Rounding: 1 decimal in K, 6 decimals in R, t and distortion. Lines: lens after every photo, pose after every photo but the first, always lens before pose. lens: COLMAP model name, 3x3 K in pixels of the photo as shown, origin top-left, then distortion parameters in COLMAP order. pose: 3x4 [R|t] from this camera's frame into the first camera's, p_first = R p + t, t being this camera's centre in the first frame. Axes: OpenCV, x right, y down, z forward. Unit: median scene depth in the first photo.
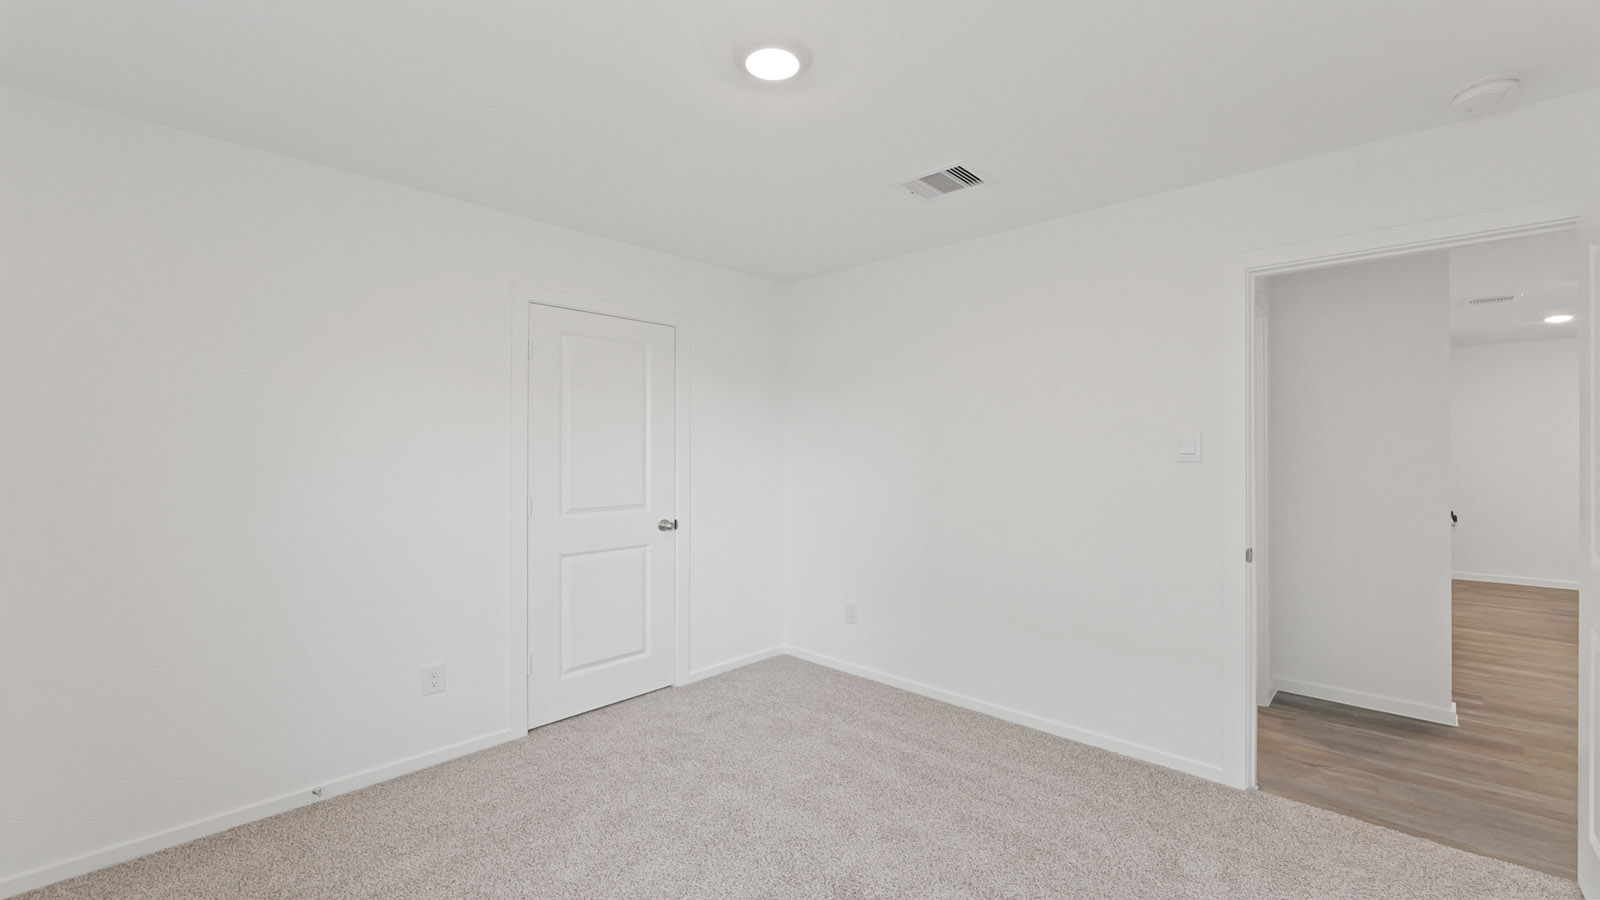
lens RADIAL K [[666.3, 0, 794.8], [0, 666.3, 449.0], [0, 0, 1]] dist [-0.019175, -0.000064]
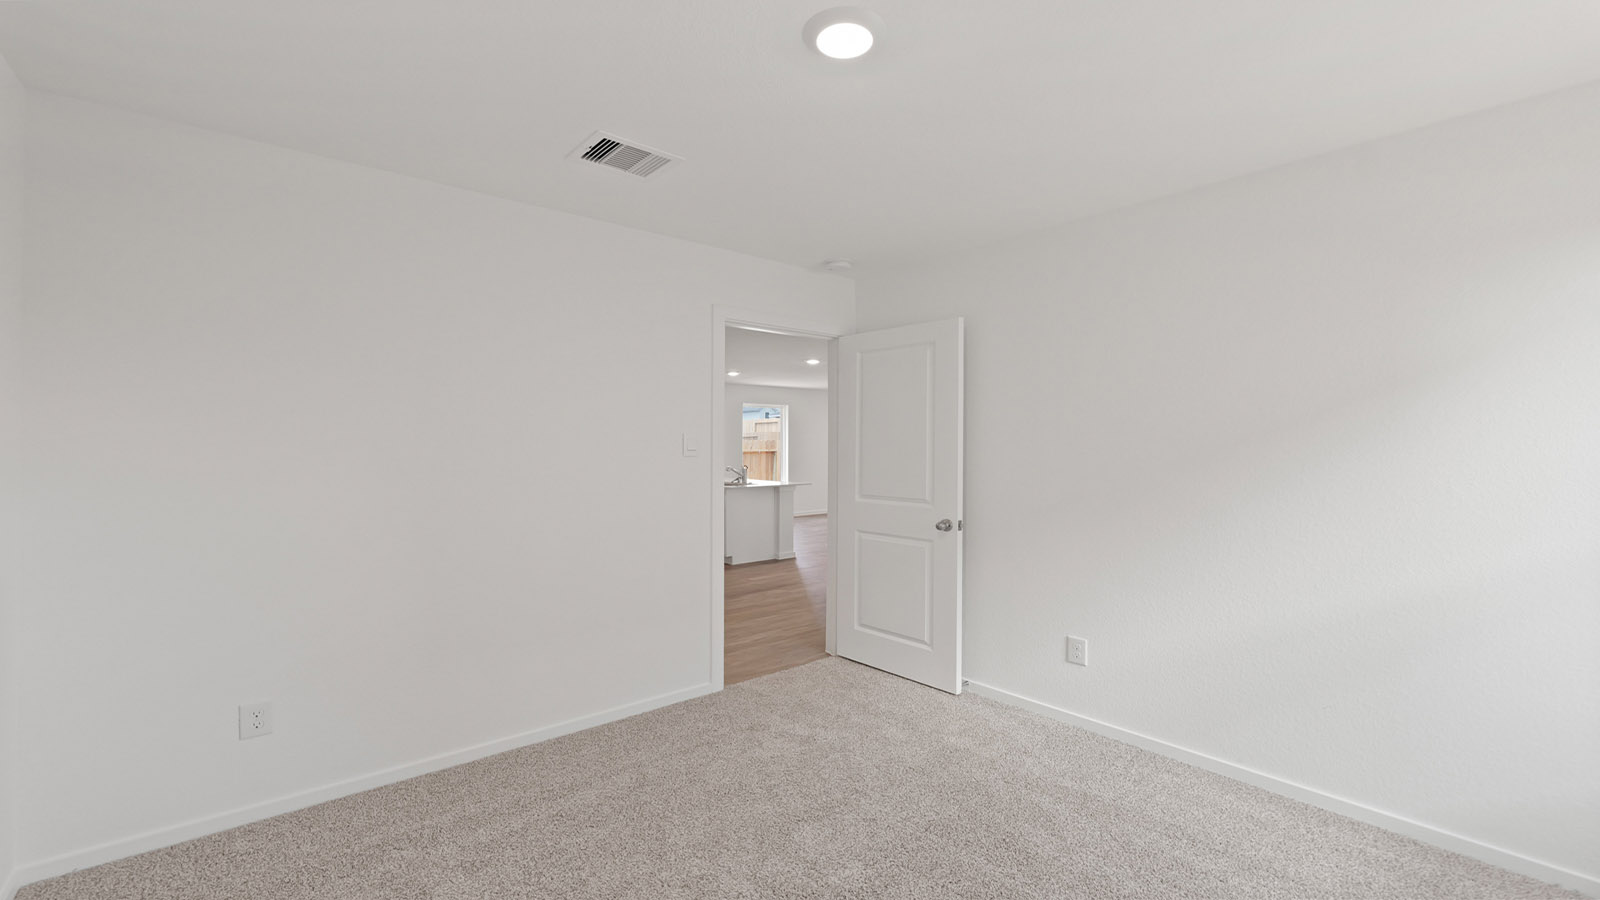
lens RADIAL K [[666.3, 0, 794.8], [0, 666.3, 449.0], [0, 0, 1]] dist [-0.019175, -0.000064]
pose [[0.092413, -0.007234, 0.995694, -0.714764], [-0.002044, 0.999970, 0.007454, -0.006088], [-0.995719, -0.002724, 0.092396, 0.719505]]
